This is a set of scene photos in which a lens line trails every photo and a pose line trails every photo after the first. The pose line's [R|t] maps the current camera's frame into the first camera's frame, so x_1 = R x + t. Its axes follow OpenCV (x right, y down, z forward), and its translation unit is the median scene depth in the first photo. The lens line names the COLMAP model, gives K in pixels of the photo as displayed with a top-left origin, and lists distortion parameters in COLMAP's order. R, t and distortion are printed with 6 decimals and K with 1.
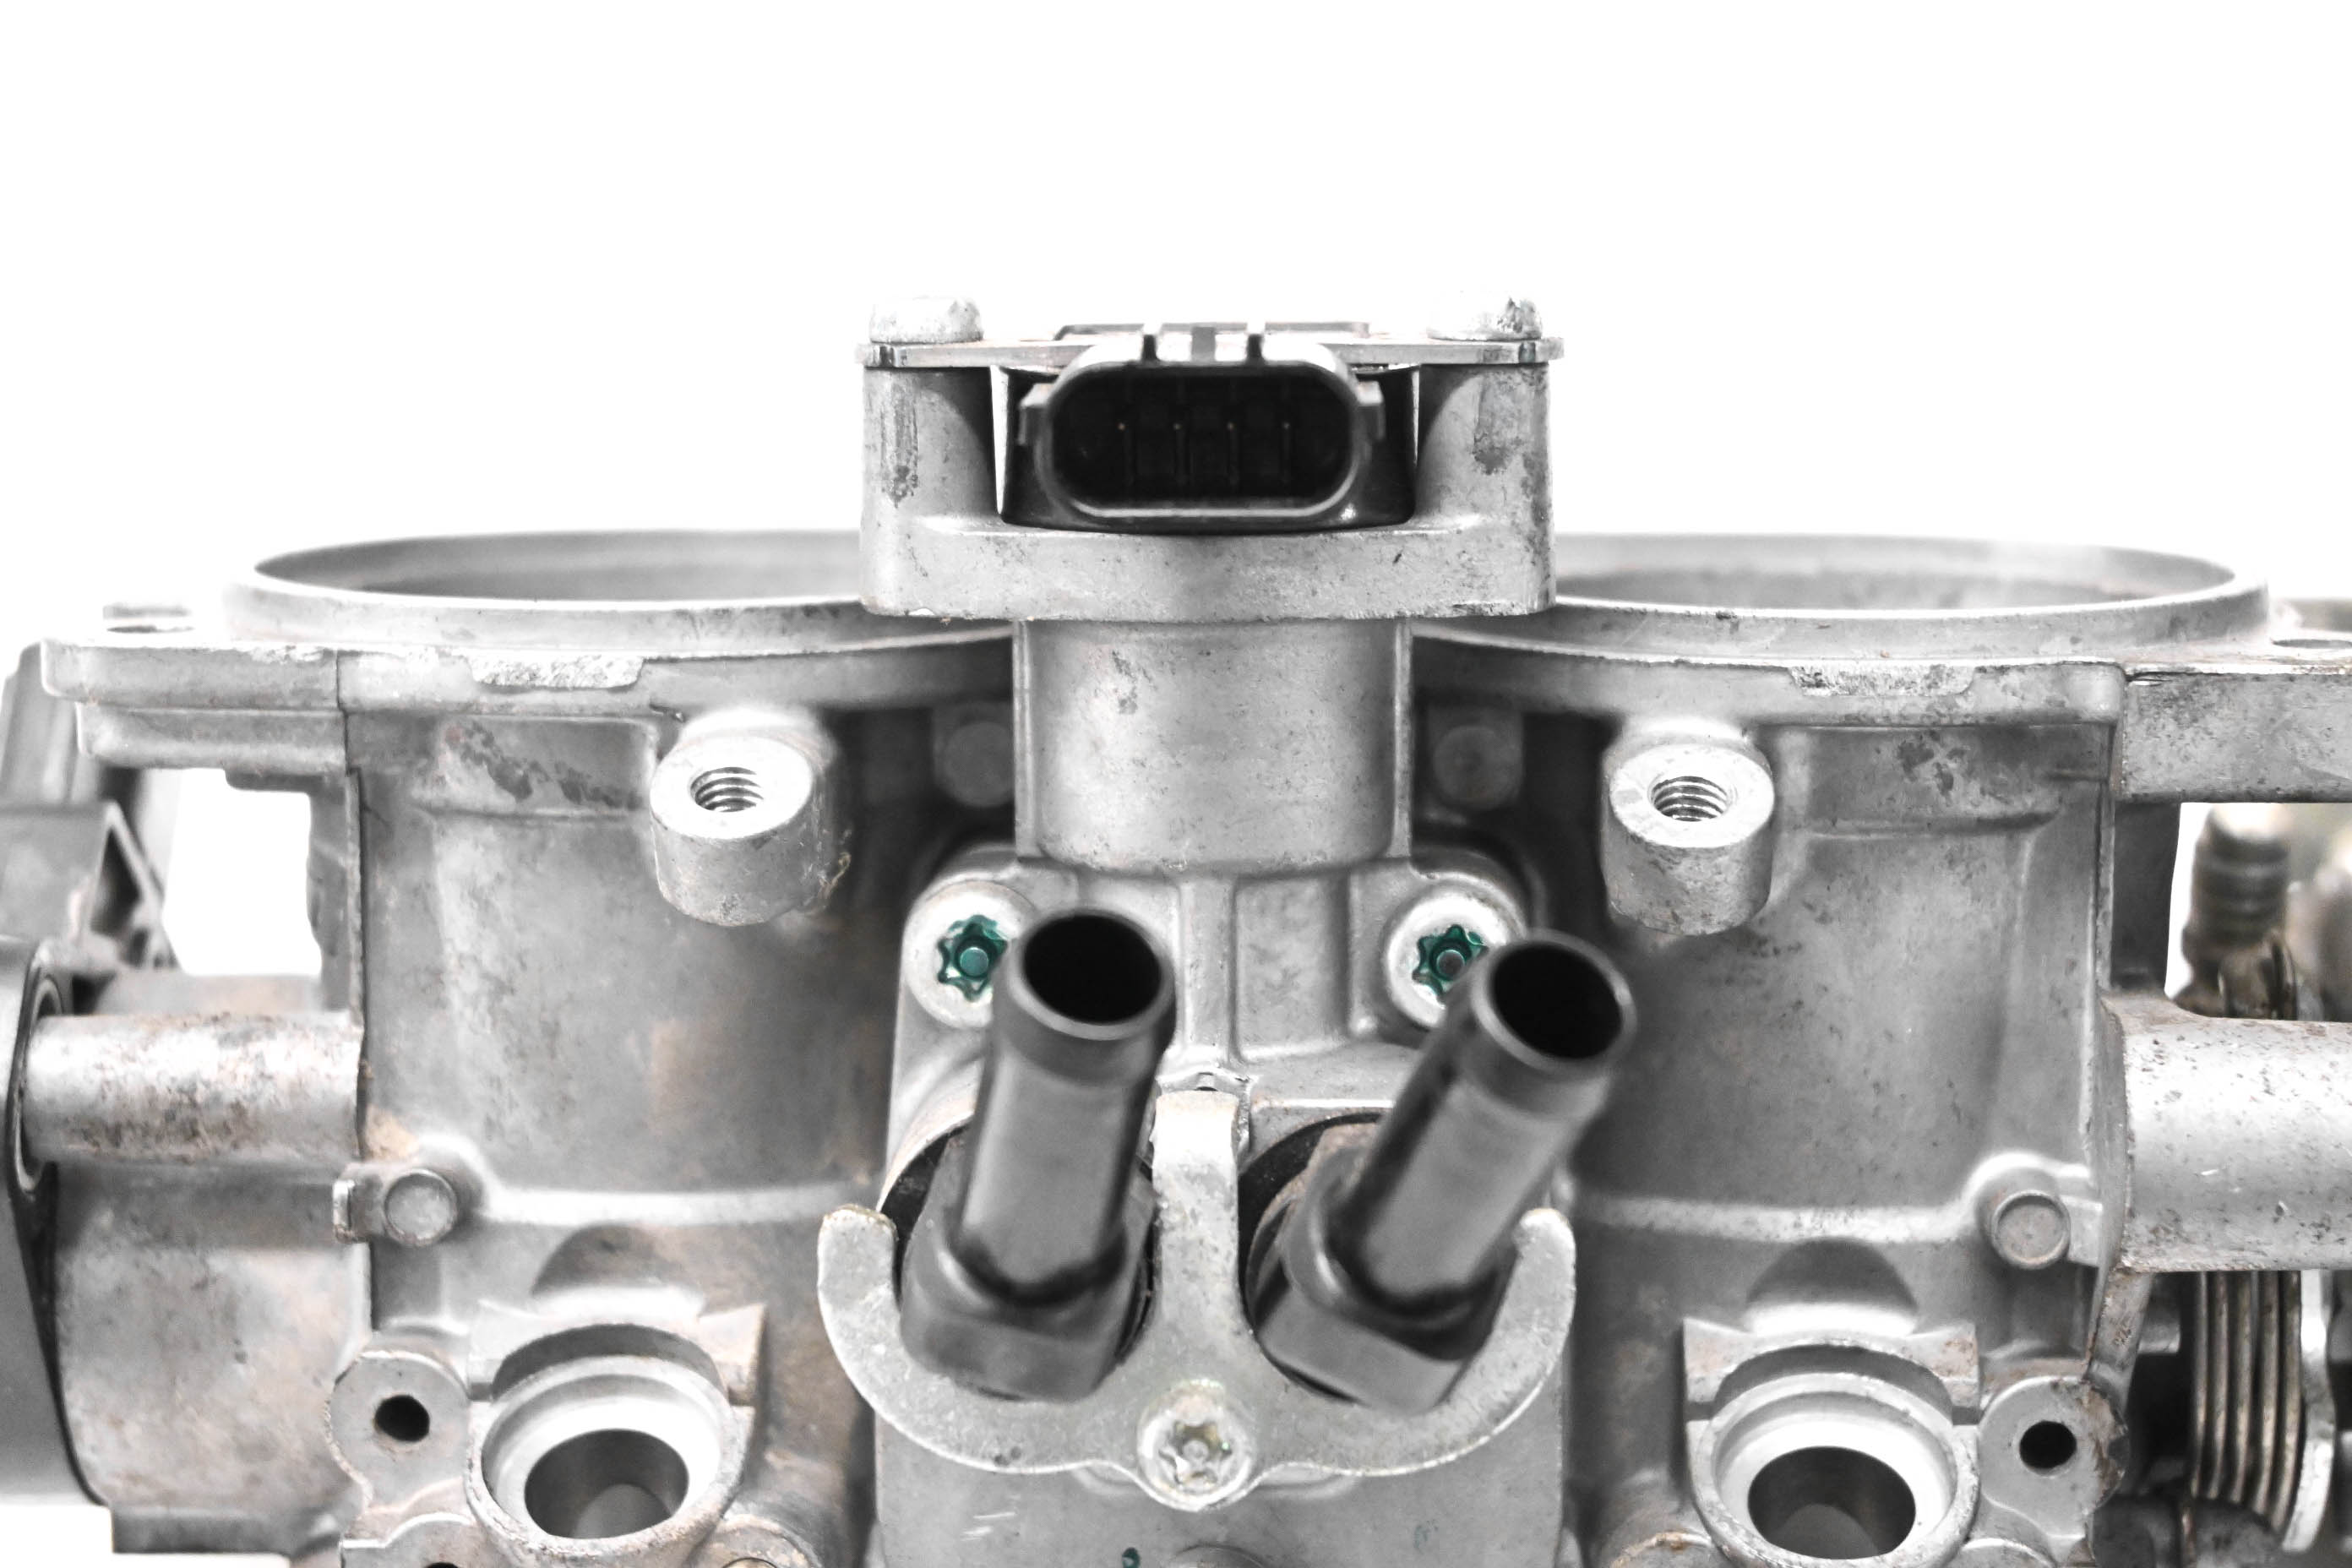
lens RADIAL K [[5121.2, 0, 1175.4], [0, 5121.2, 783.6], [0, 0, 1]] dist [-0.000832, 0.000000]
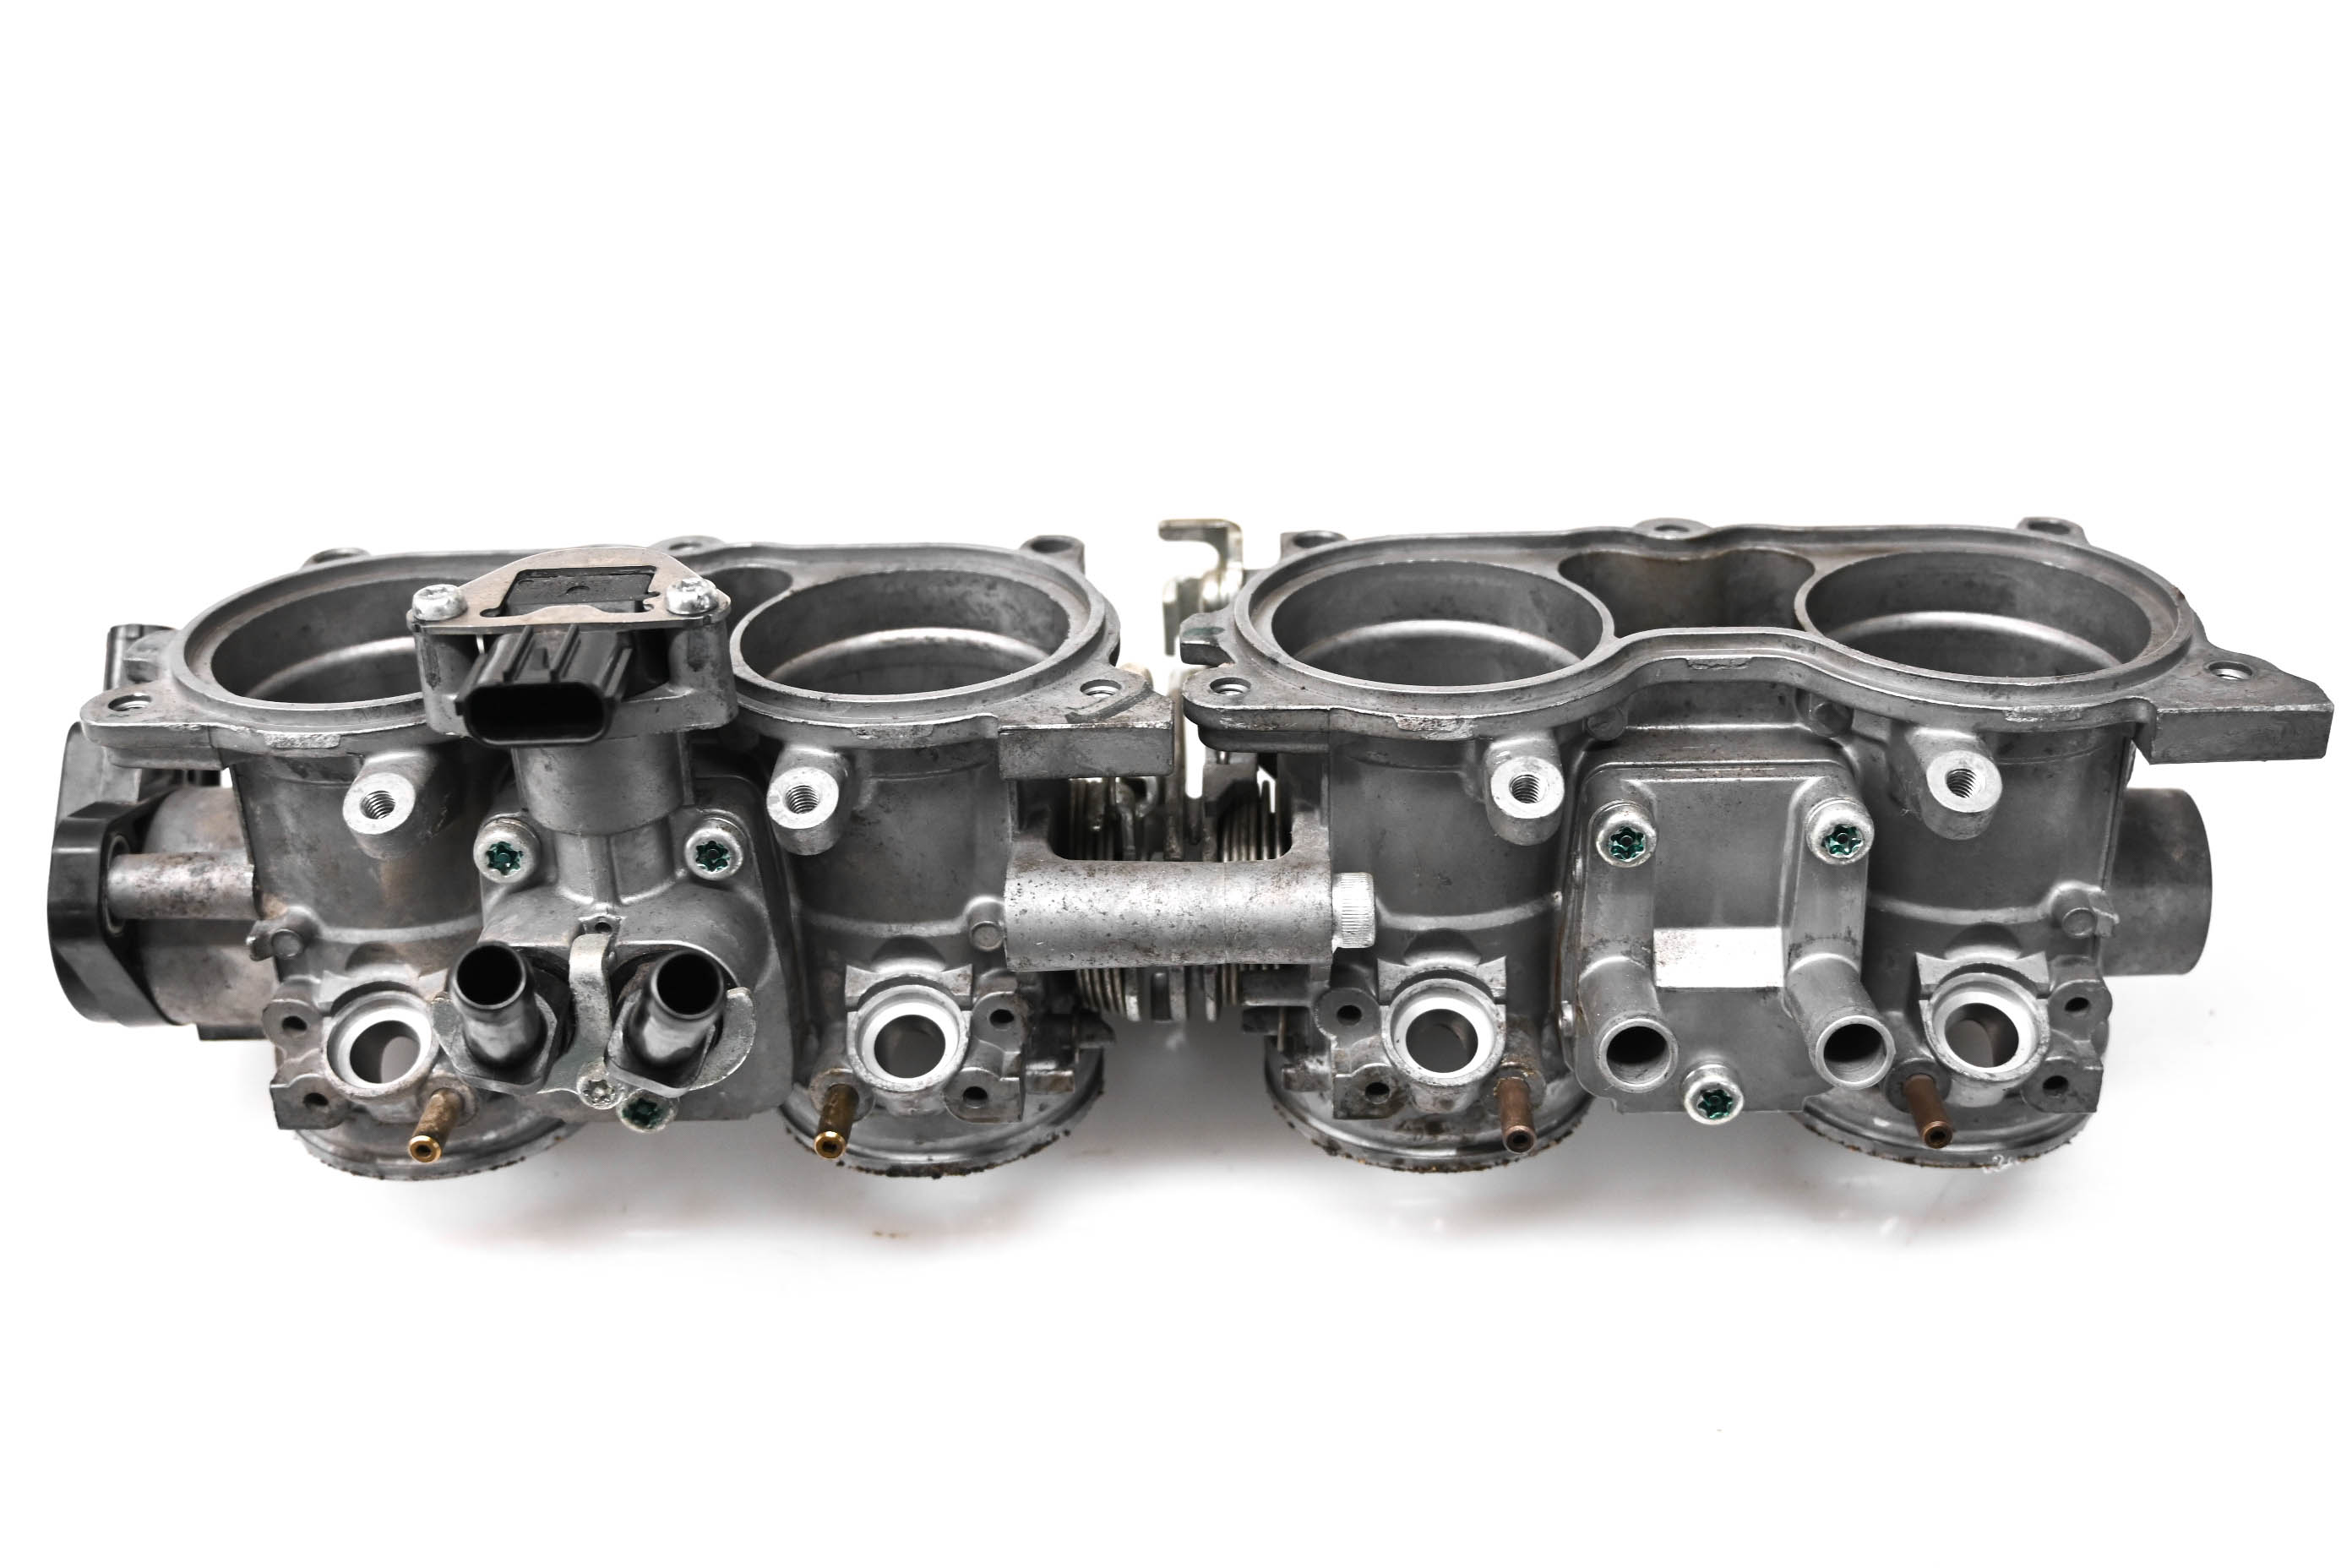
lens RADIAL K [[2605.8, 0, 1177.5], [0, 2605.8, 784.5], [0, 0, 1]] dist [-0.003913, 0.000000]
pose [[0.999224, -0.036527, 0.014705, 0.235115], [0.029697, 0.944303, 0.327734, -0.353635], [-0.025857, -0.327043, 0.944656, -0.083866]]
